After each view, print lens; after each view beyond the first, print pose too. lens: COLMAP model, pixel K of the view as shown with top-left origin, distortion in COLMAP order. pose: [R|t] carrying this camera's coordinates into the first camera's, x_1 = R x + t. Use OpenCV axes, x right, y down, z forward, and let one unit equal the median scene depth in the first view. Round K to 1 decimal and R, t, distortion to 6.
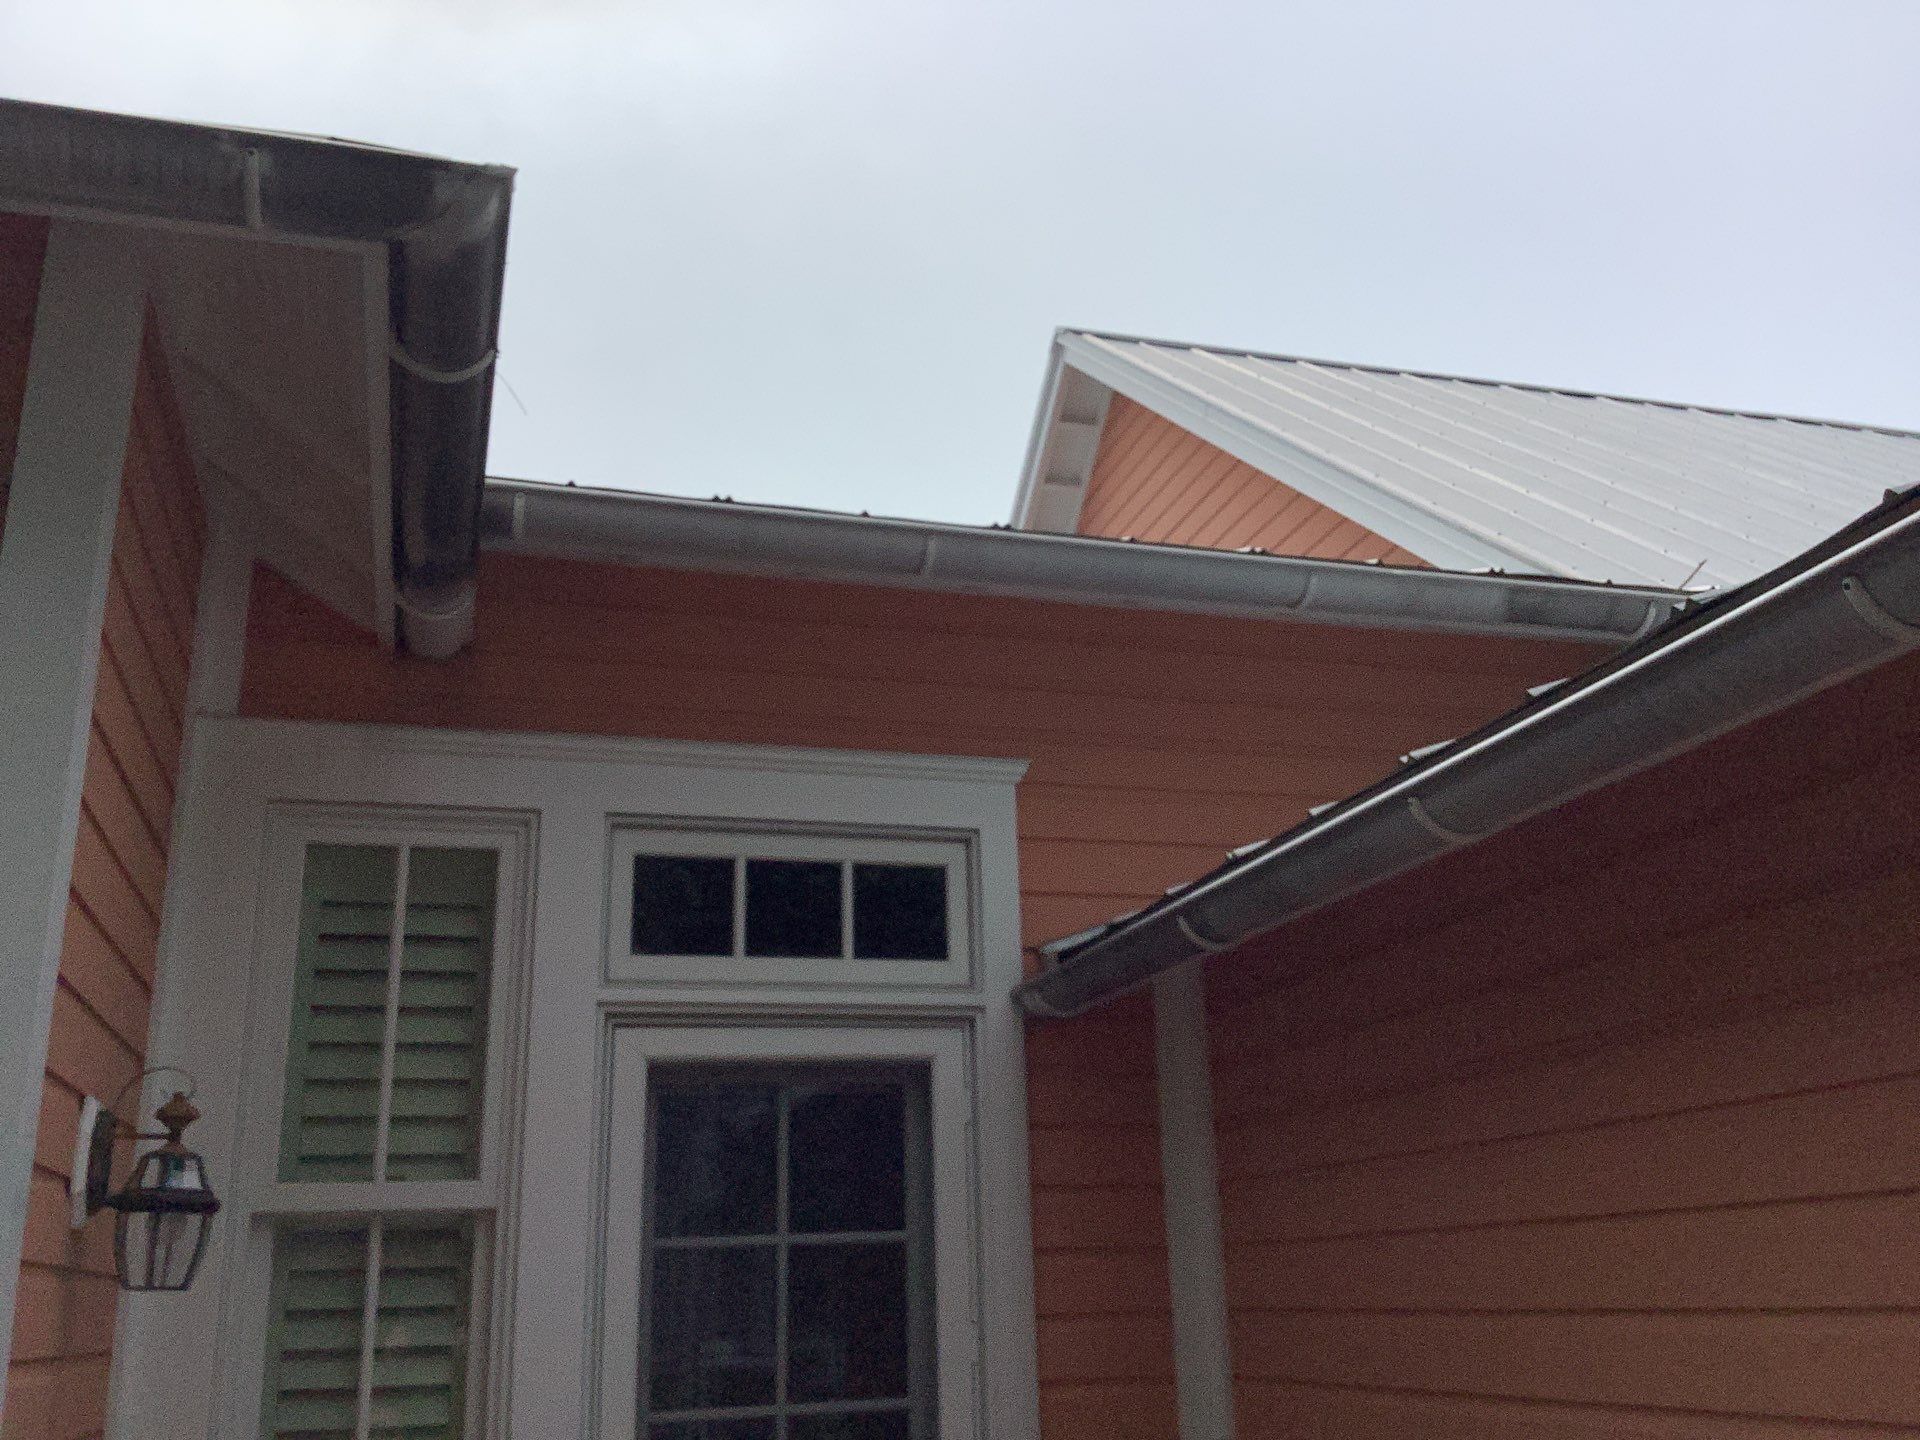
lens RADIAL K [[1726.4, 0, 960.0], [0, 1726.4, 720.0], [0, 0, 1]] dist [0.069539, -0.099707]
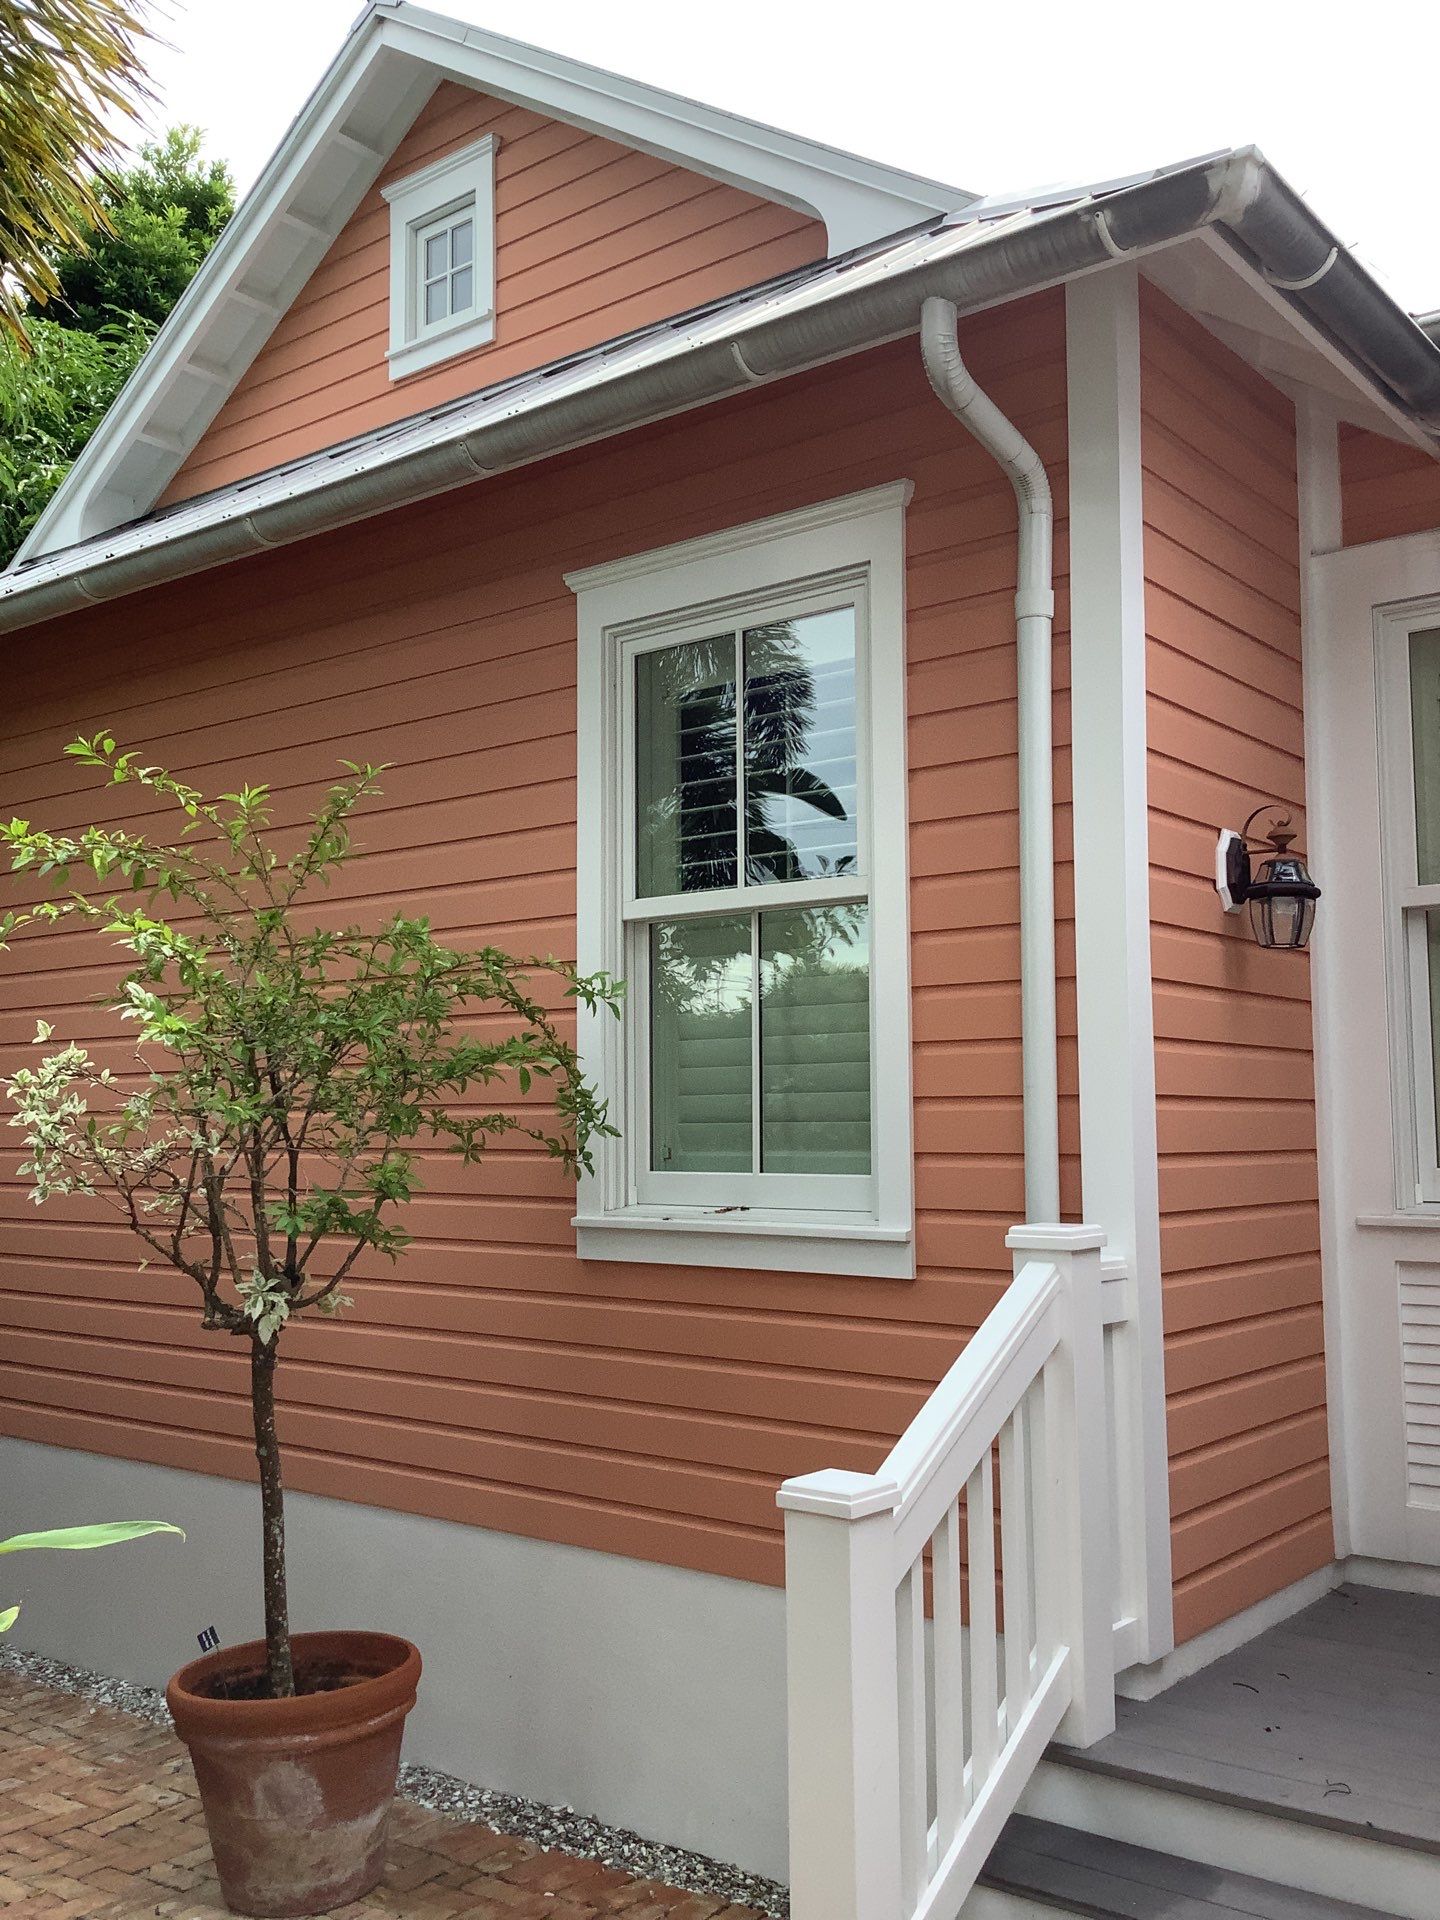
lens RADIAL K [[1726.4, 0, 720.0], [0, 1726.4, 960.0], [0, 0, 1]] dist [0.069539, -0.099707]
pose [[0.558247, -0.046461, -0.828373, 0.394633], [0.248748, 0.961873, 0.113685, 0.029912], [0.791508, -0.269520, 0.548520, -0.176439]]
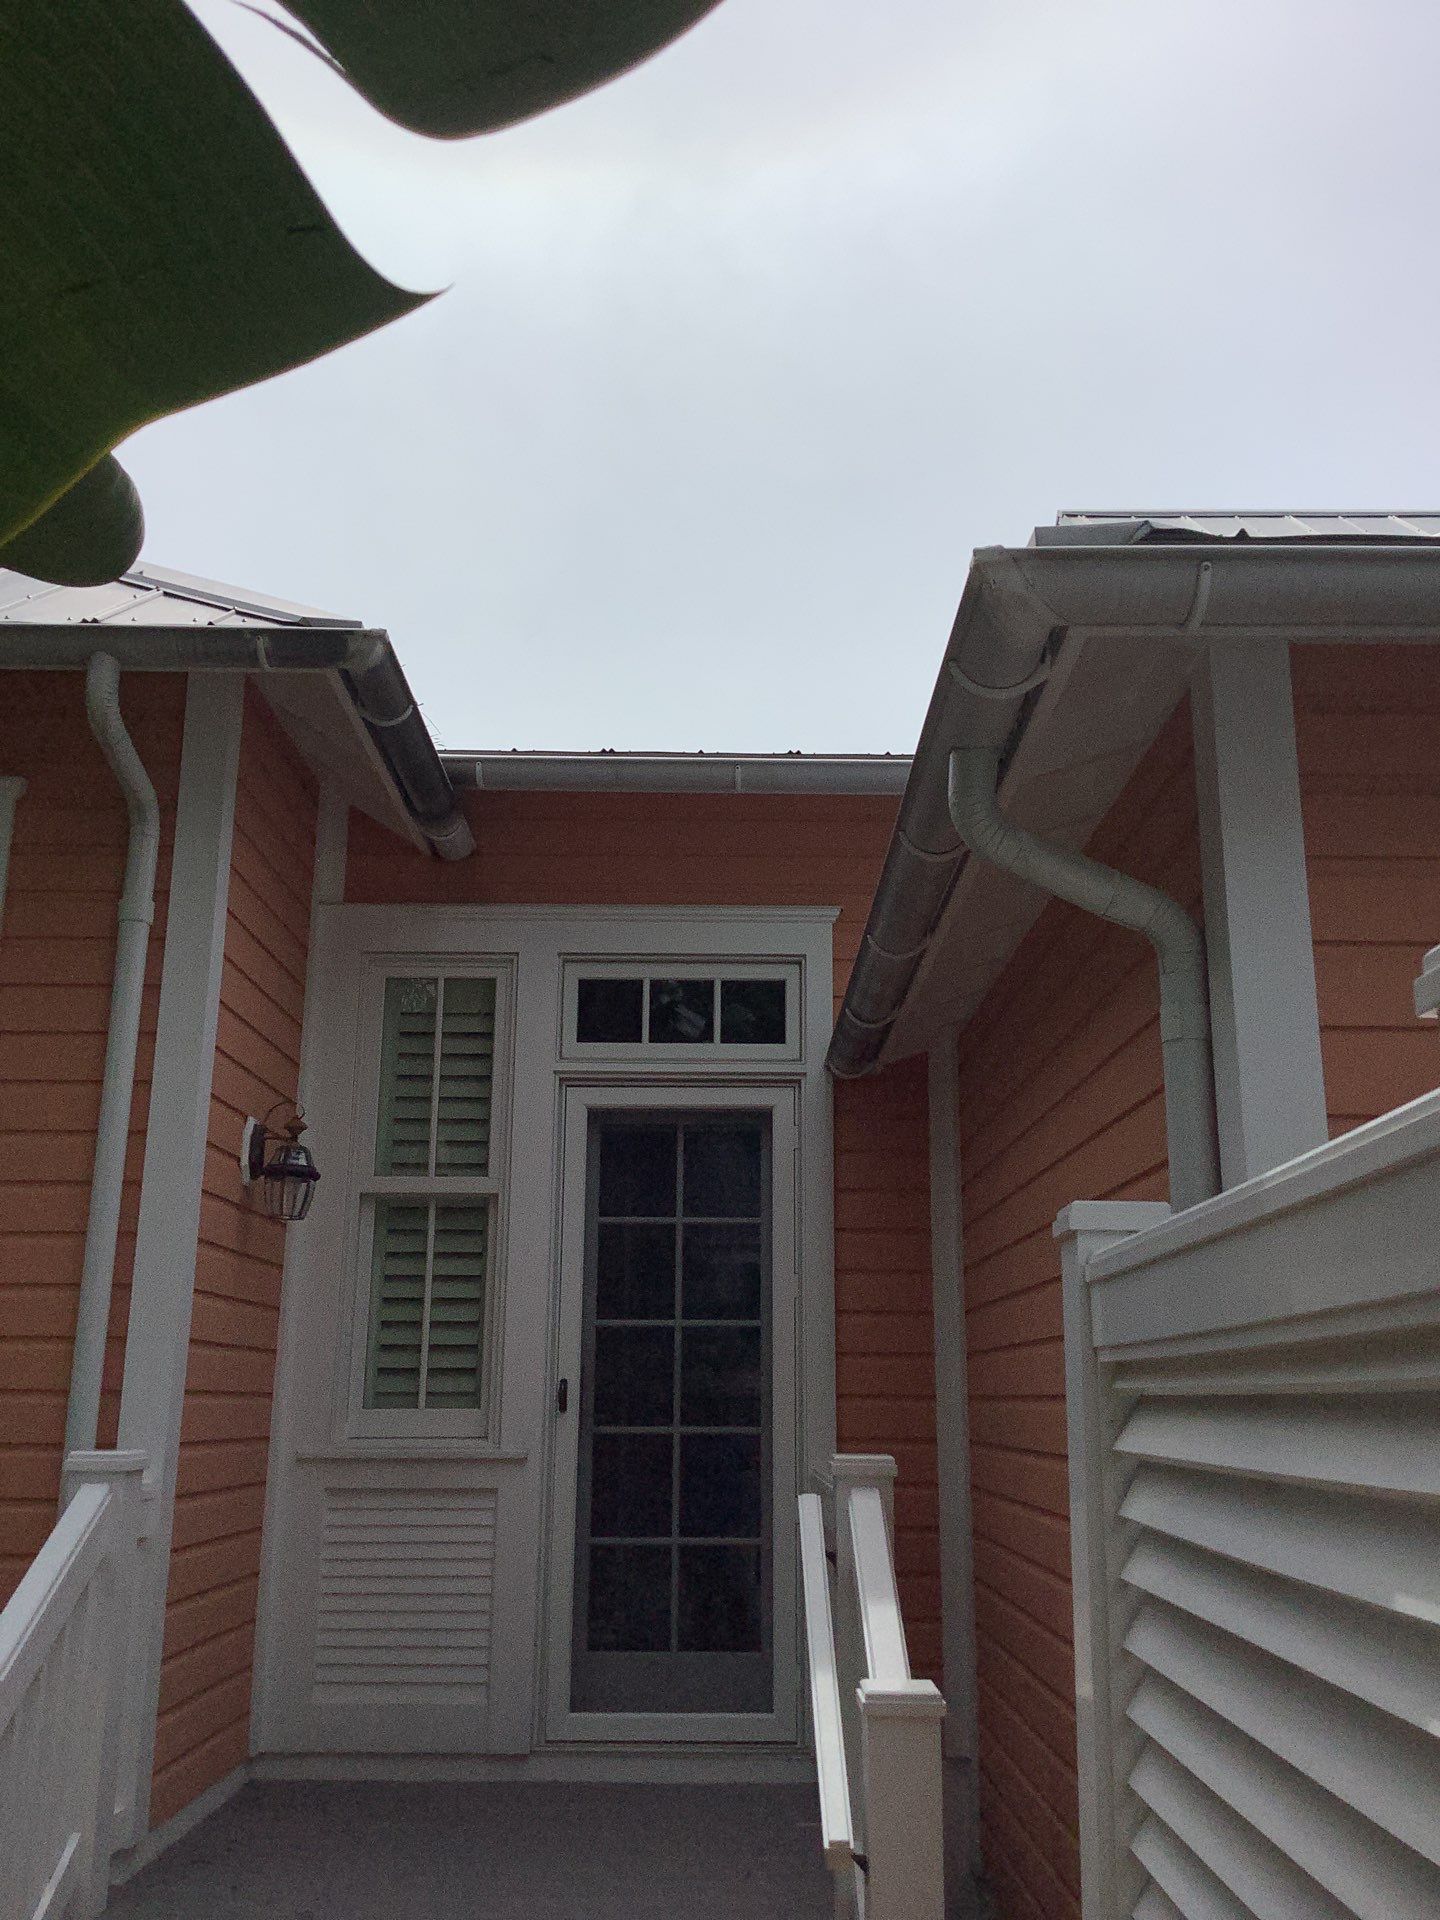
lens RADIAL K [[1726.4, 0, 720.0], [0, 1726.4, 960.0], [0, 0, 1]] dist [0.069539, -0.099707]
pose [[0.956656, -0.032725, -0.289377, 0.399022], [0.053868, 0.996404, 0.065402, -0.035811], [0.286197, -0.078155, 0.954978, -0.469820]]
